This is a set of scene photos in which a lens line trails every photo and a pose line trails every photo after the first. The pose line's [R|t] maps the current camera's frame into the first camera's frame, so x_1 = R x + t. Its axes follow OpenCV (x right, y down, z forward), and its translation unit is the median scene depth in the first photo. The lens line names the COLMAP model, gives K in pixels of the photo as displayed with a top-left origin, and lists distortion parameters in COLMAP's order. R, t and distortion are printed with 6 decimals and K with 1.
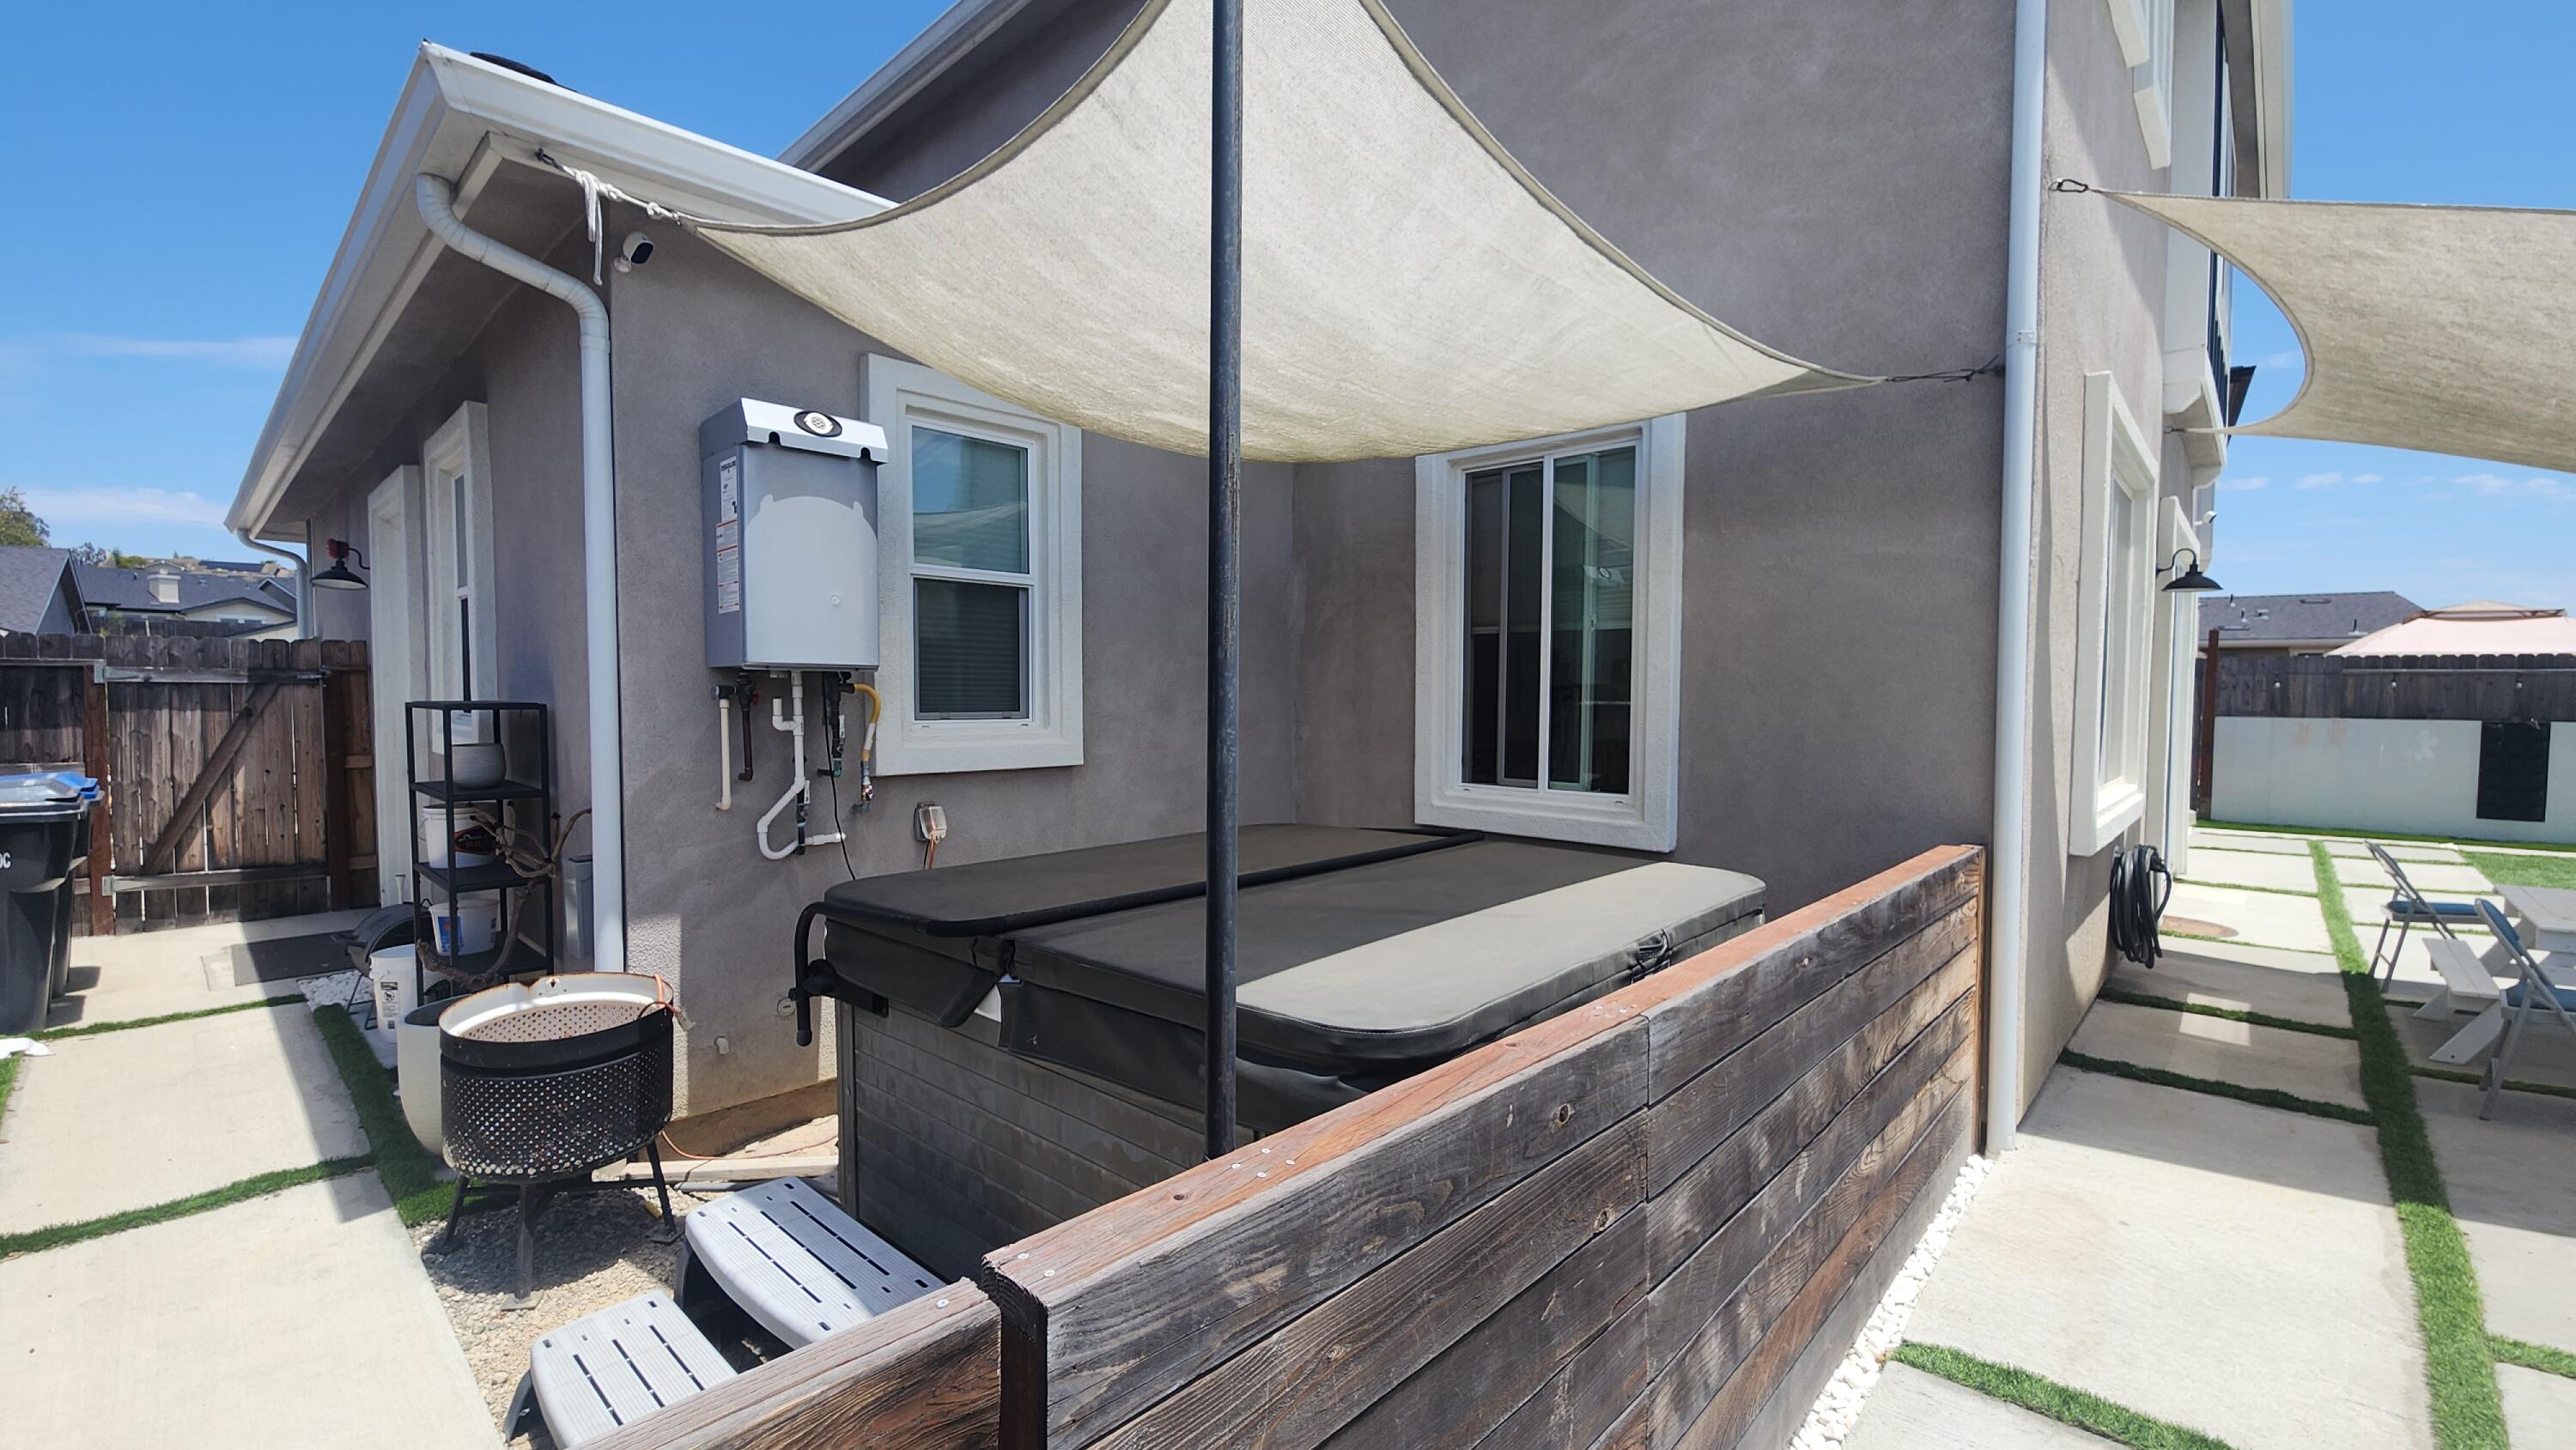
lens RADIAL K [[1056.7, 0, 1280.5], [0, 1056.7, 743.8], [0, 0, 1]] dist [0.021874, -0.019031]
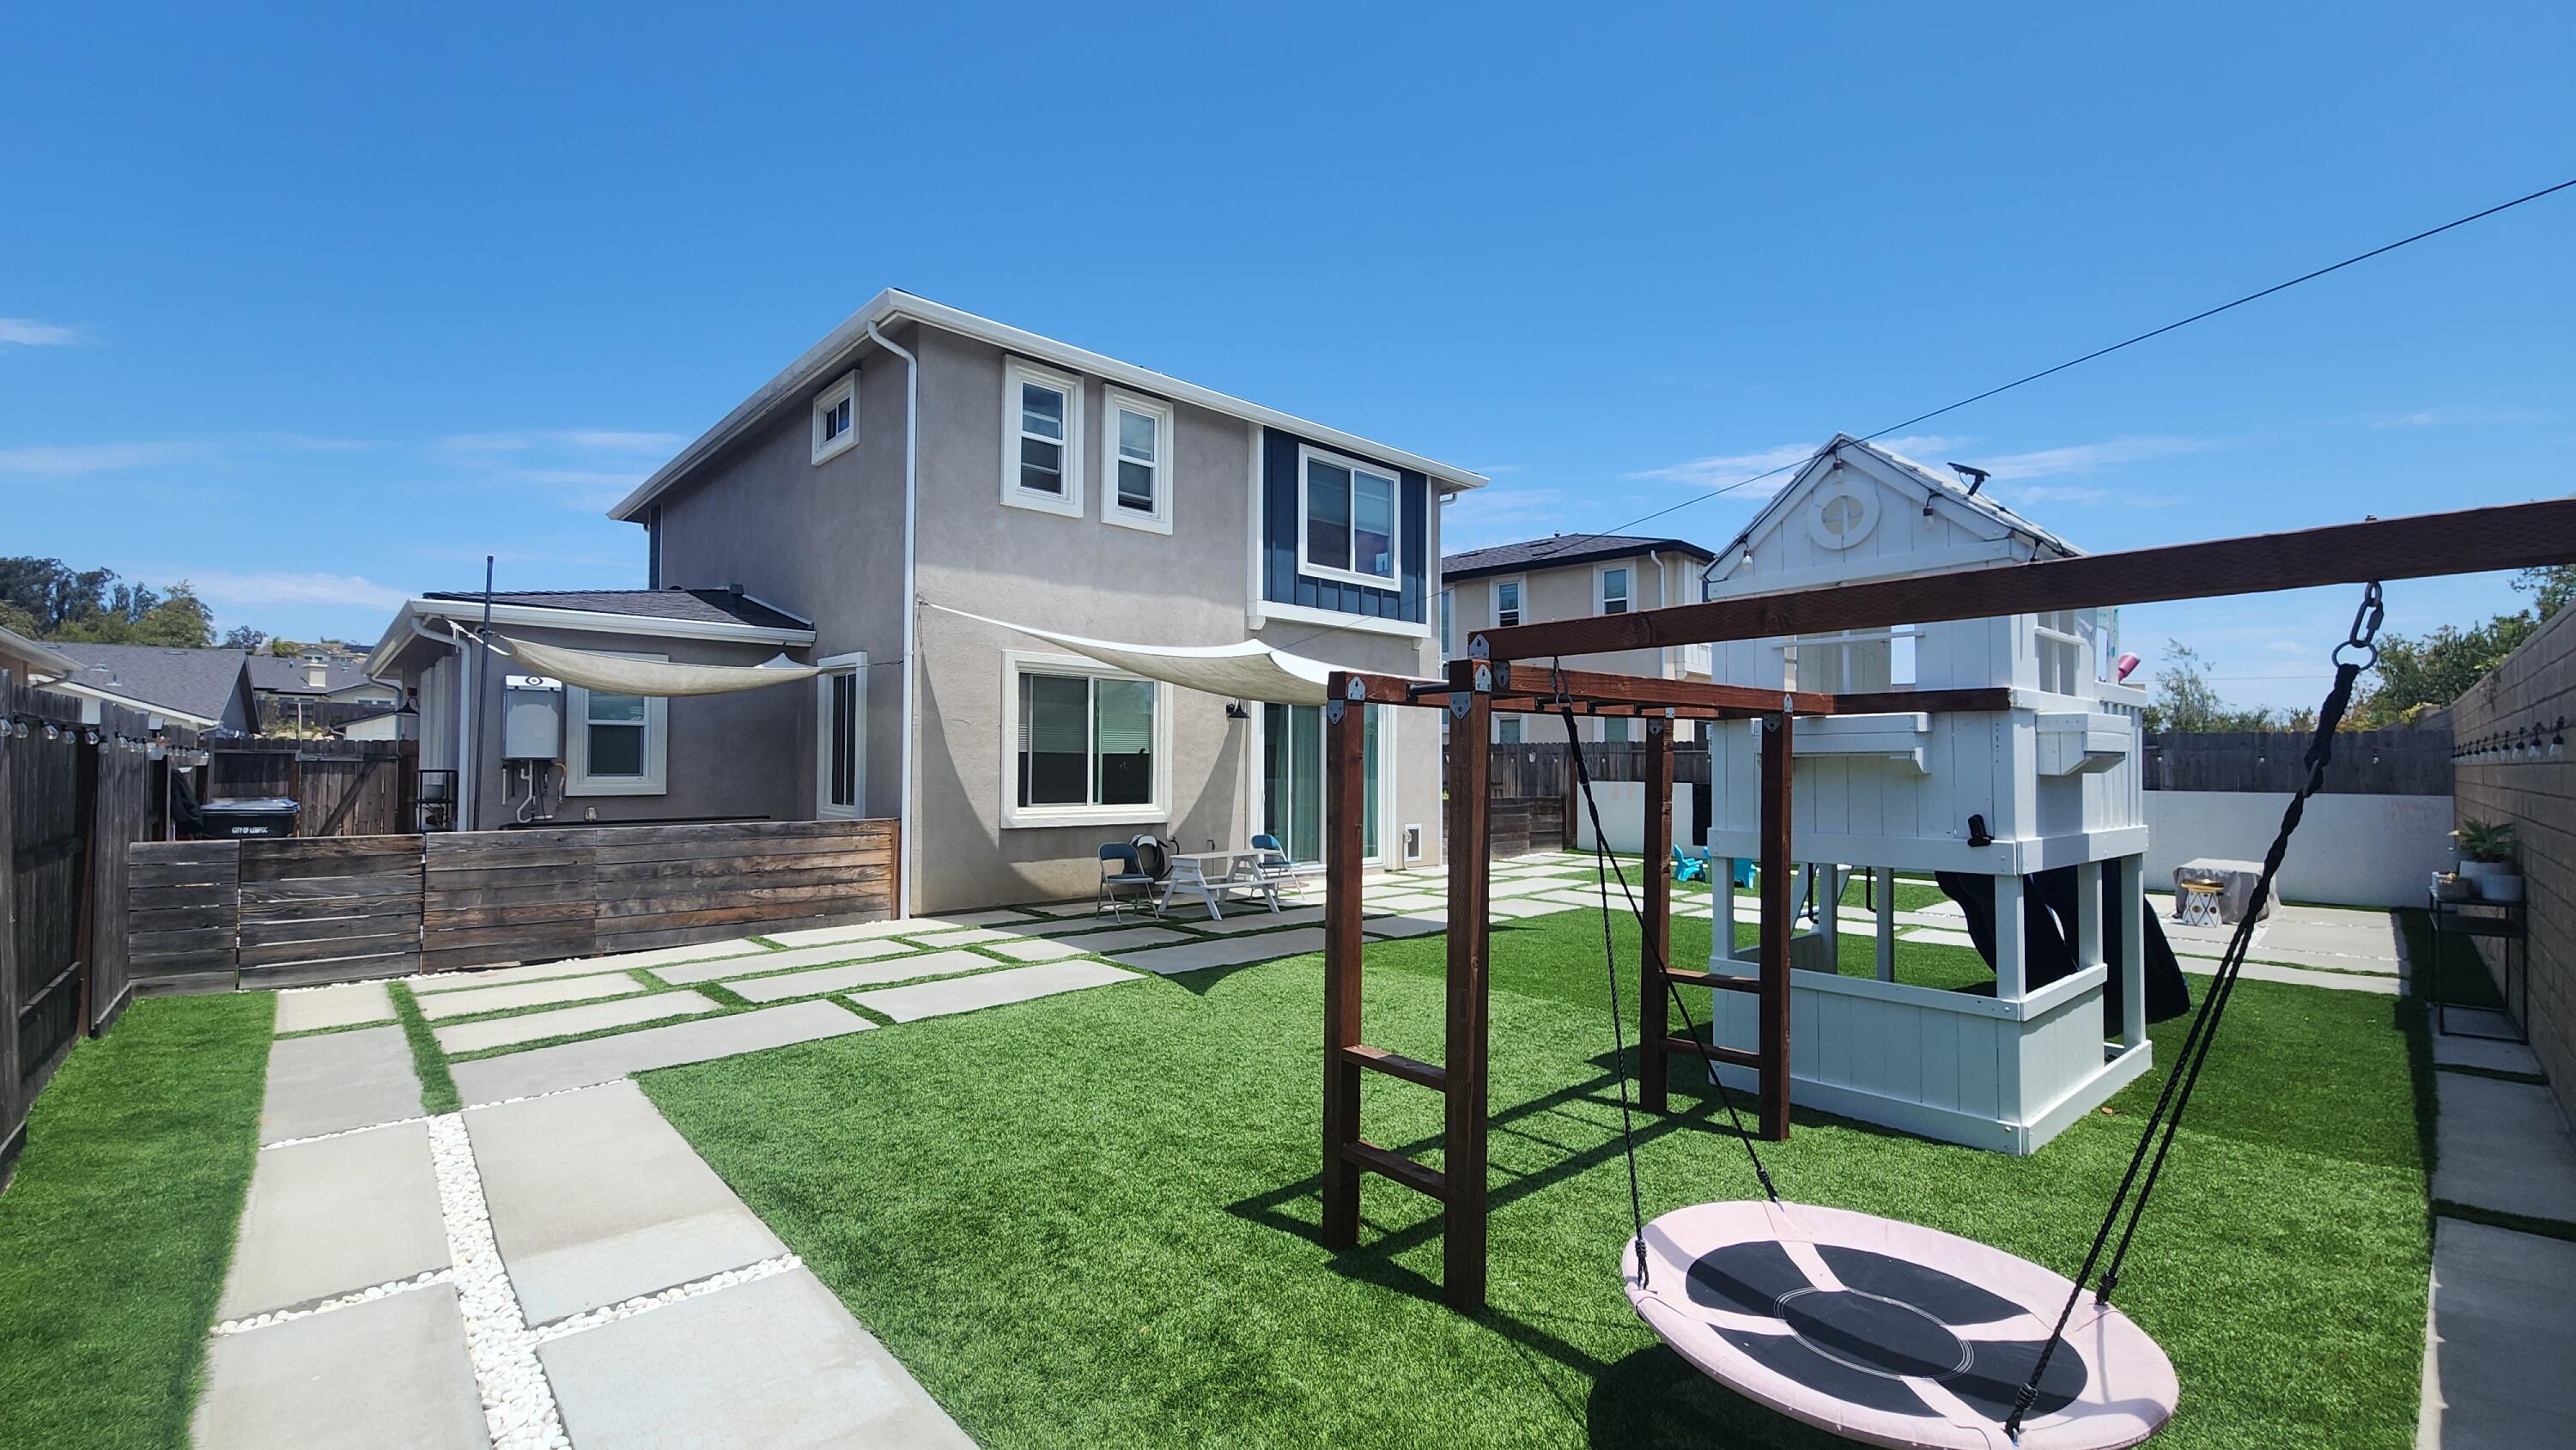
lens RADIAL K [[1056.7, 0, 1280.5], [0, 1056.7, 743.8], [0, 0, 1]] dist [0.021874, -0.019031]
pose [[0.997617, -0.000713, -0.068985, 1.080078], [-0.003788, 0.997873, -0.065083, 0.042904], [0.068885, 0.065190, 0.995492, -1.068651]]
